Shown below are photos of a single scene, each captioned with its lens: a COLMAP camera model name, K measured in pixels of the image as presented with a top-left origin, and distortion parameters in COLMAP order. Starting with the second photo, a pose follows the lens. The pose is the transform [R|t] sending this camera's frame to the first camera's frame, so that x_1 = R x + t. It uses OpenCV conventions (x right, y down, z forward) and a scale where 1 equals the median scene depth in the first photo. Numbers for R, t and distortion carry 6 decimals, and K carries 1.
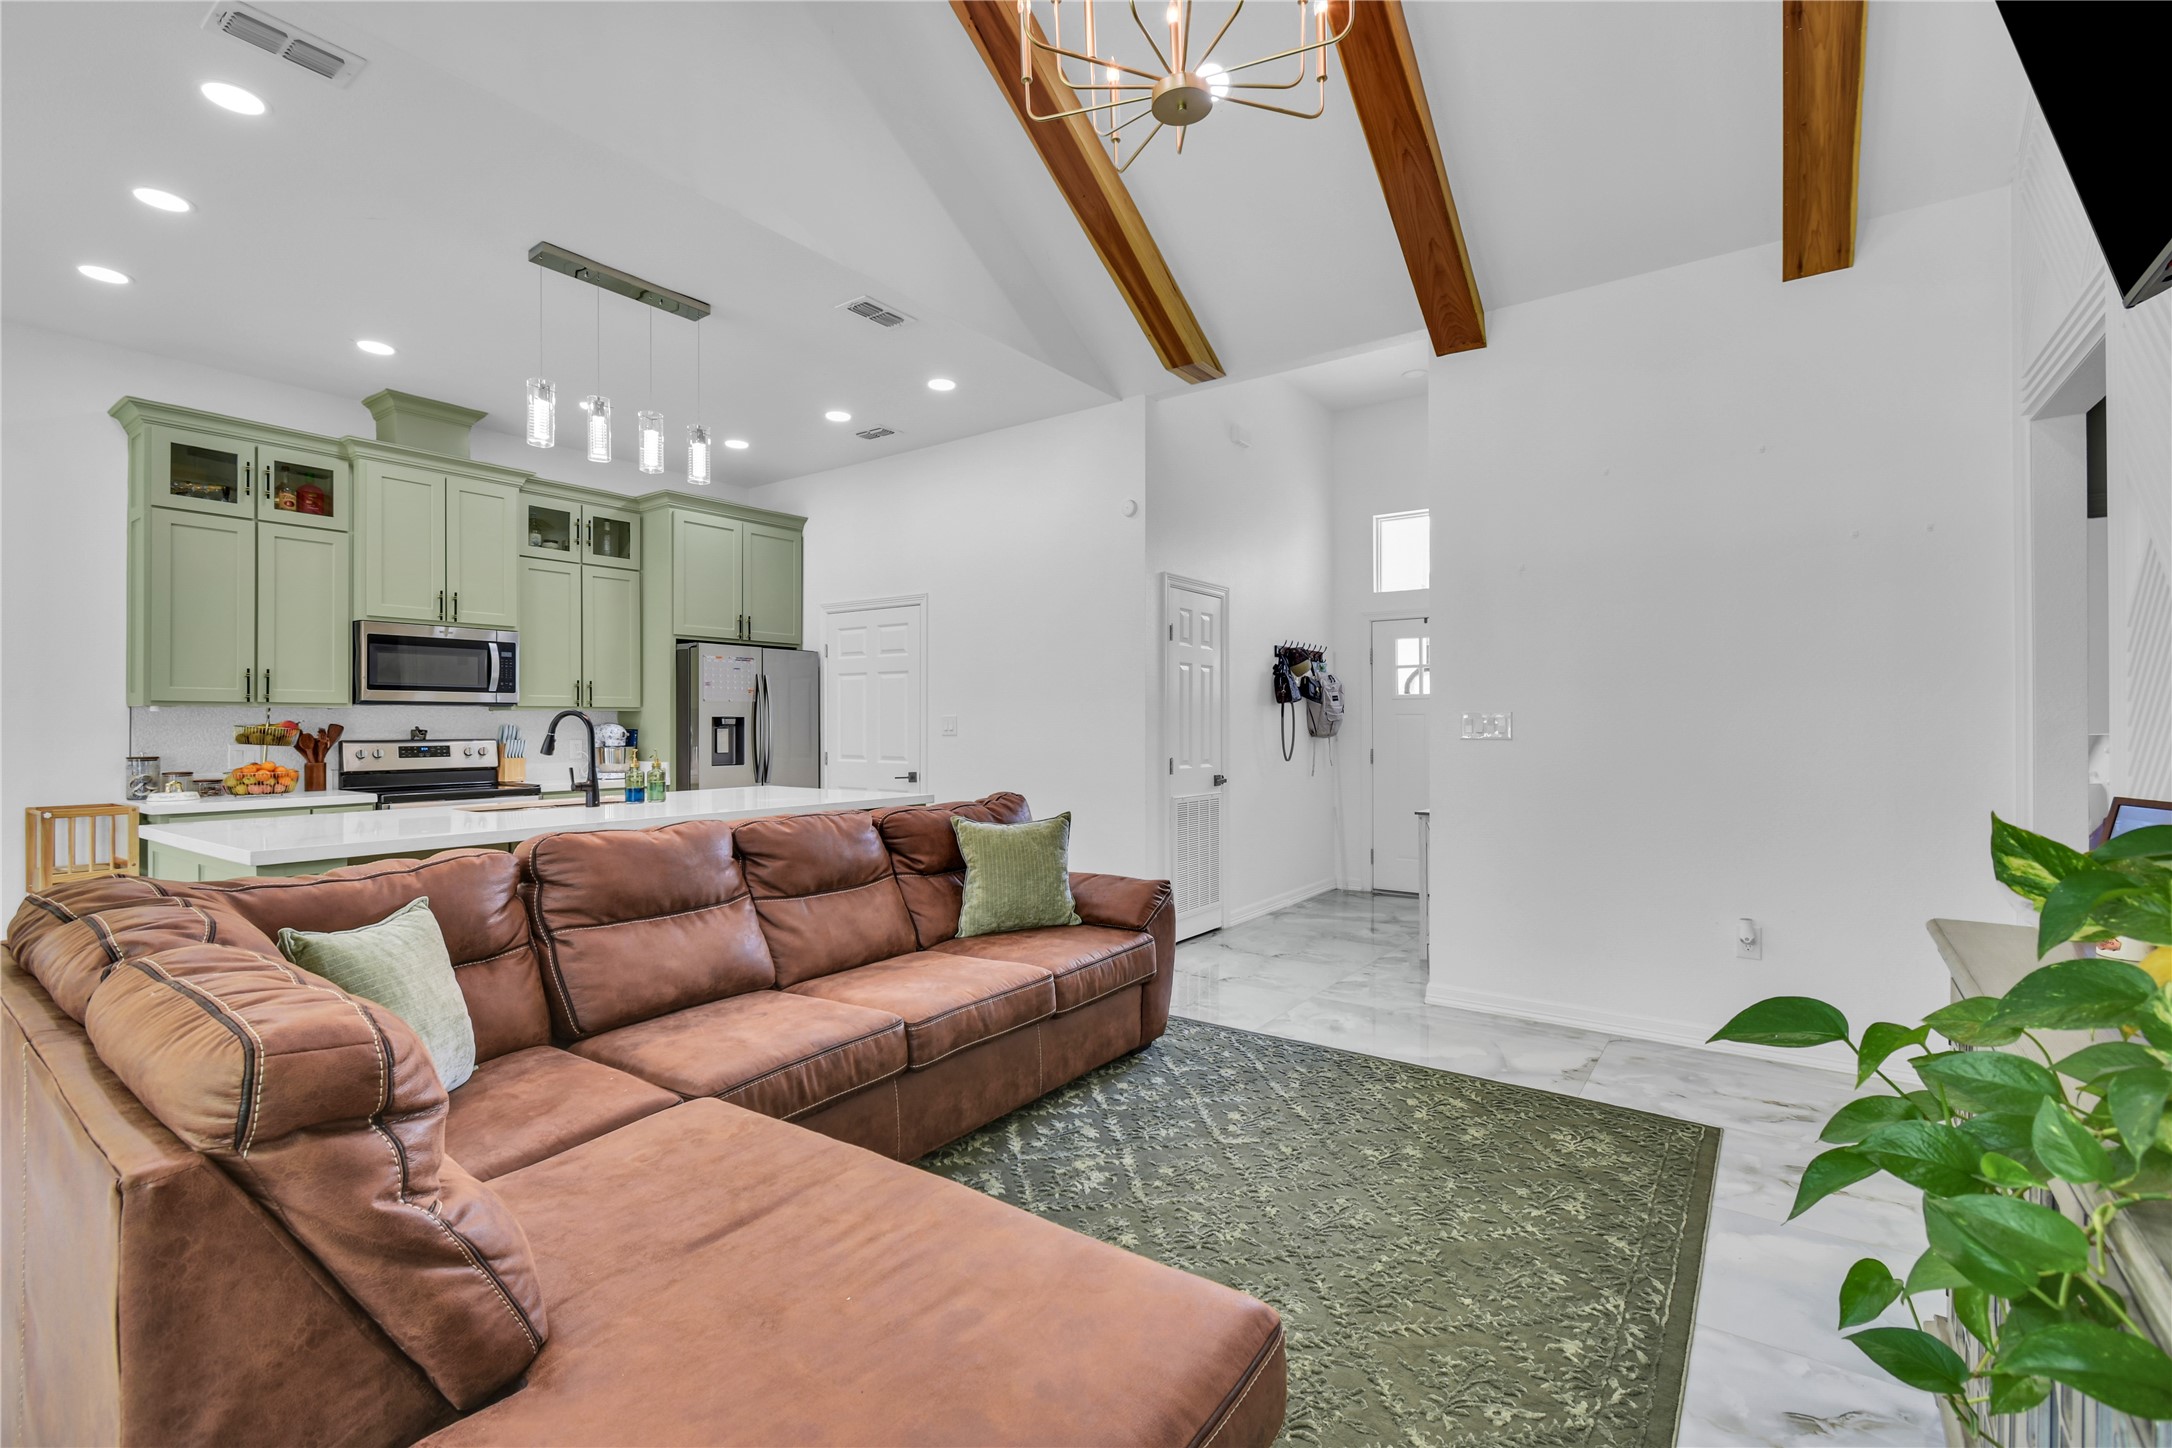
lens RADIAL K [[973.3, 0, 1086.4], [0, 973.3, 719.4], [0, 0, 1]] dist [0.007126, -0.001537]
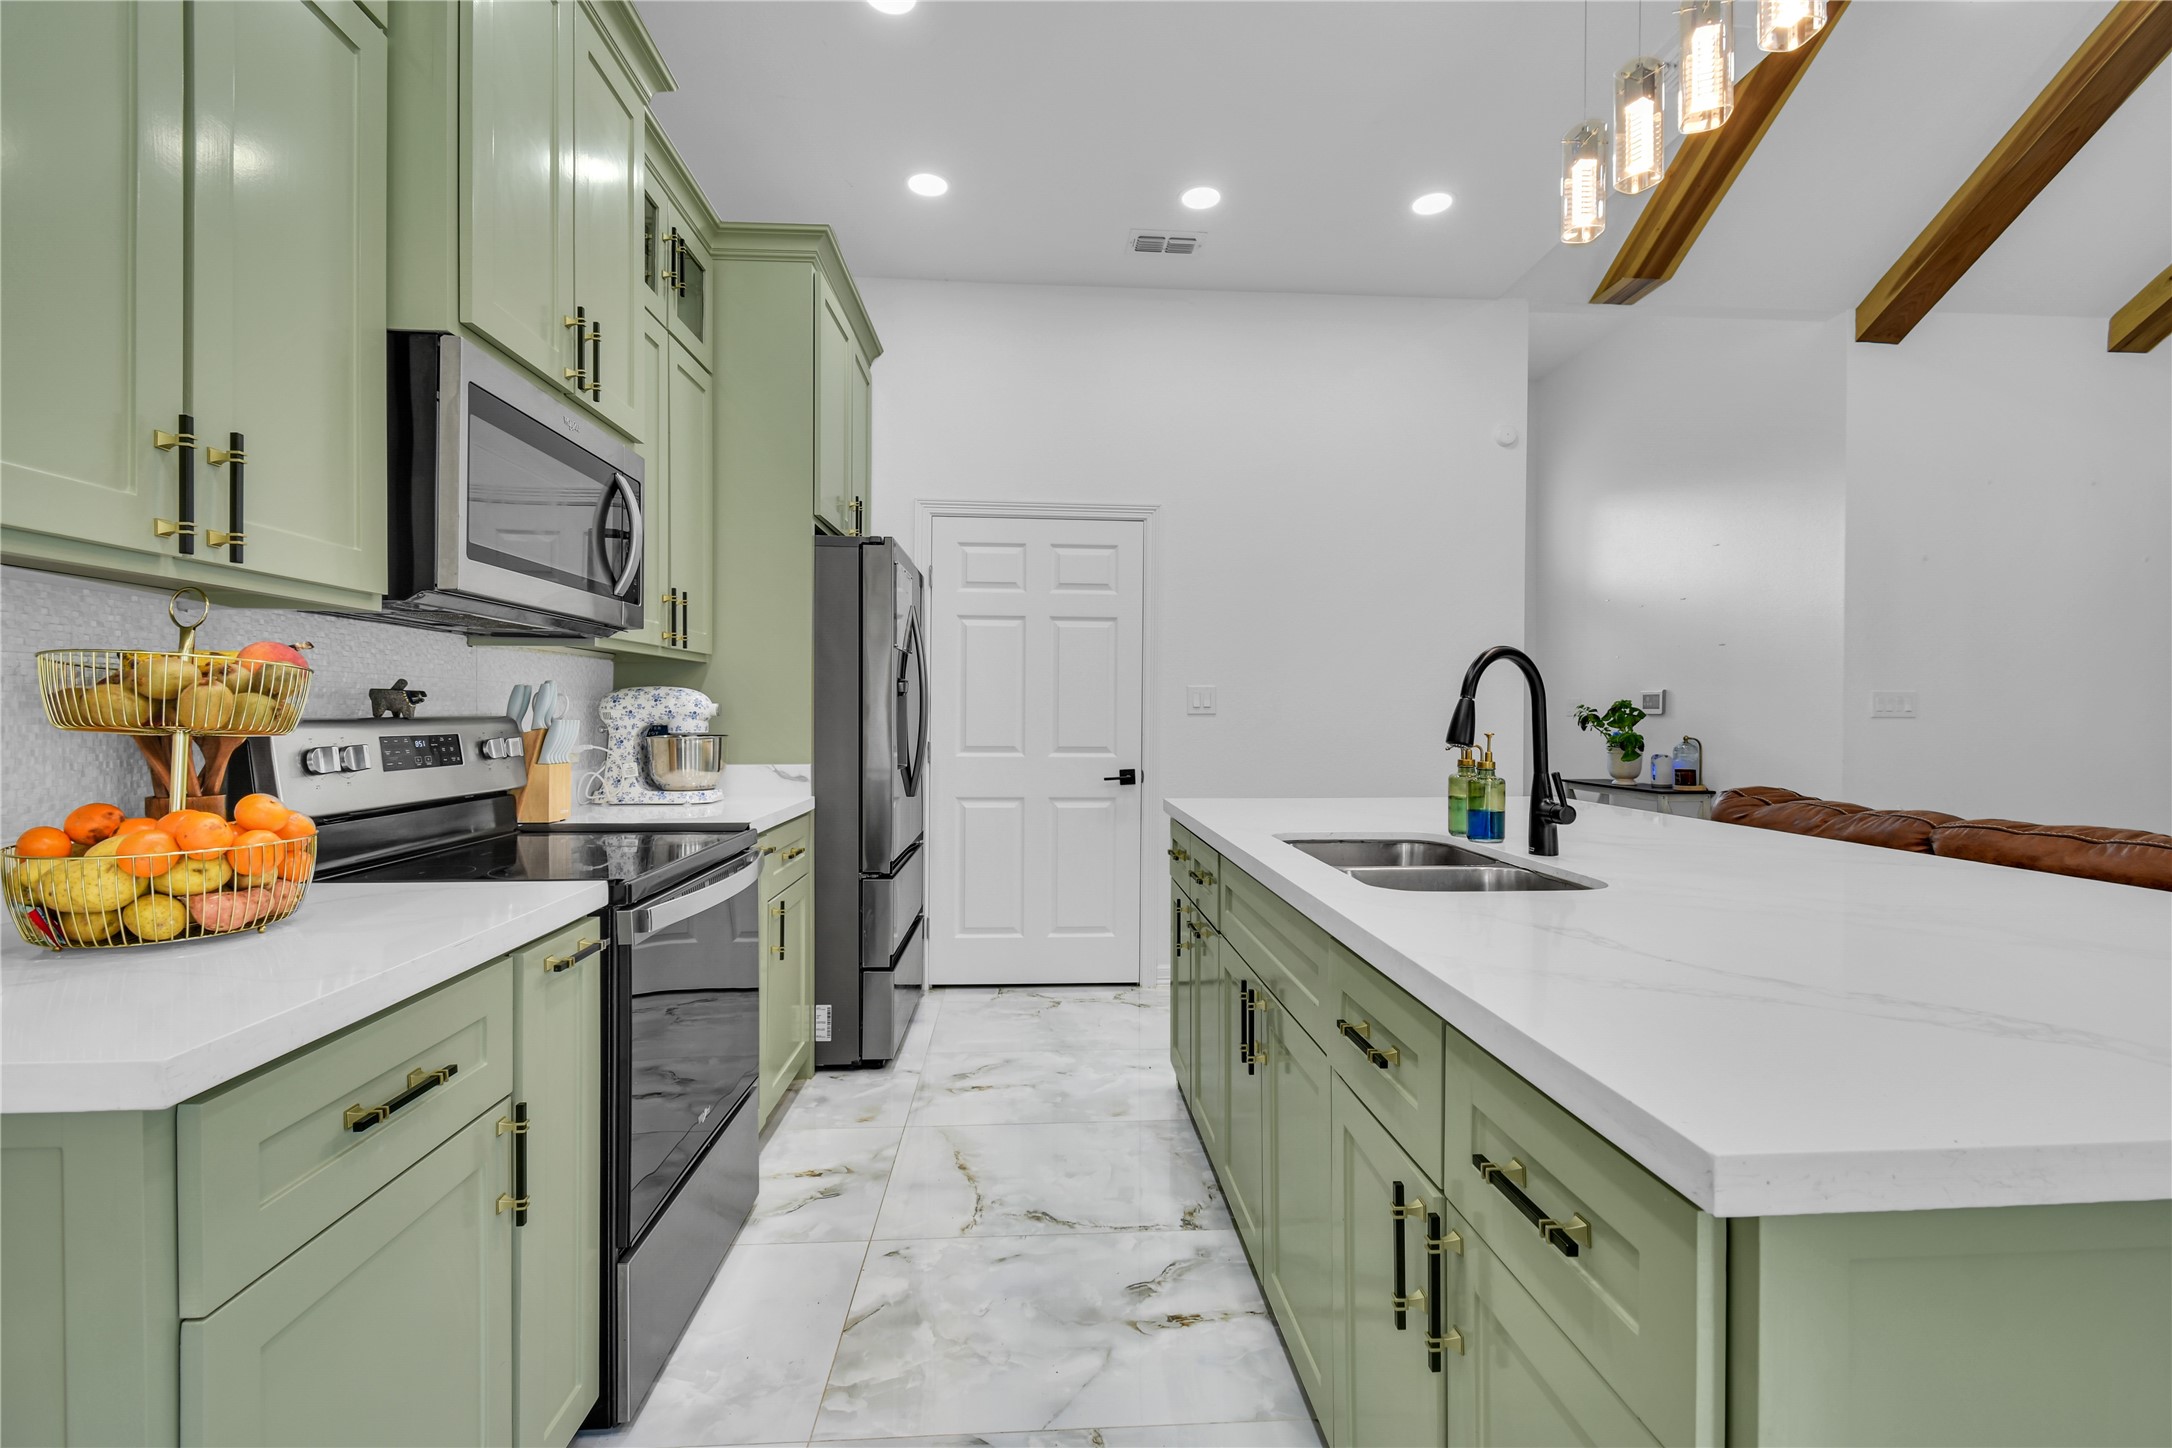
lens RADIAL K [[973.3, 0, 1089.2], [0, 973.3, 720.8], [0, 0, 1]] dist [0.007126, -0.001537]
pose [[0.771398, 0.001801, 0.636350, -0.758762], [-0.011113, 0.999882, 0.010640, 0.016425], [-0.636255, -0.015279, 0.771327, 0.606863]]
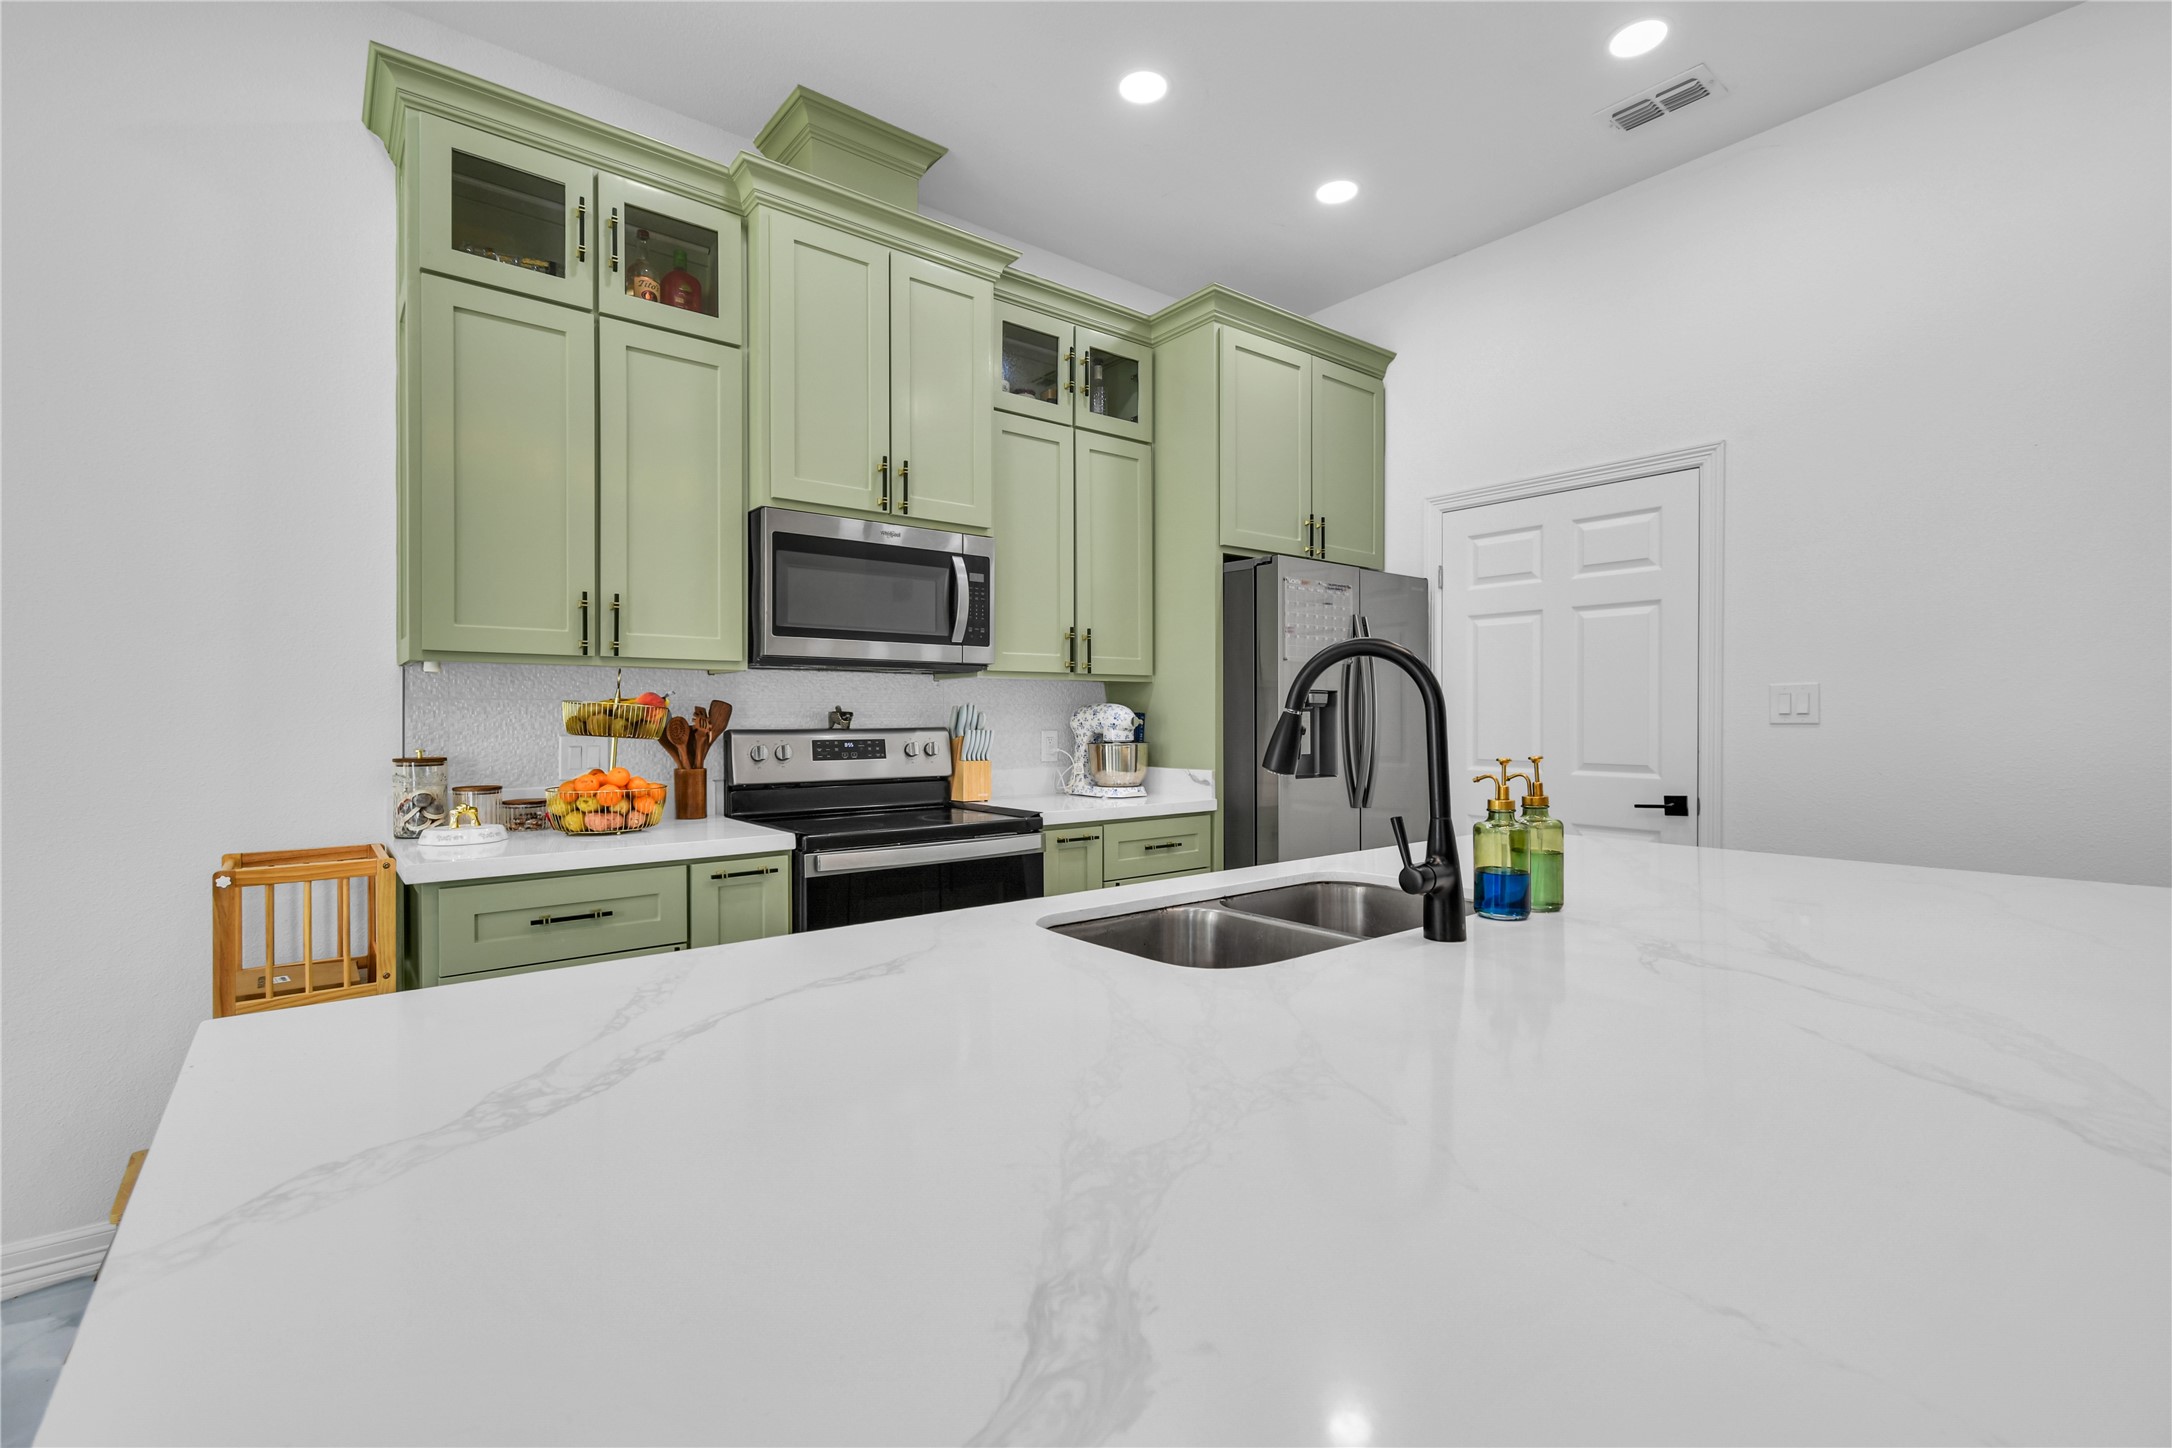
lens RADIAL K [[973.3, 0, 1081.0], [0, 973.3, 720.5], [0, 0, 1]] dist [0.007126, -0.001537]
pose [[0.963347, 0.001832, -0.268251, -0.415311], [0.000386, 0.999966, 0.008216, 0.011838], [0.268257, -0.008018, 0.963314, 0.511868]]
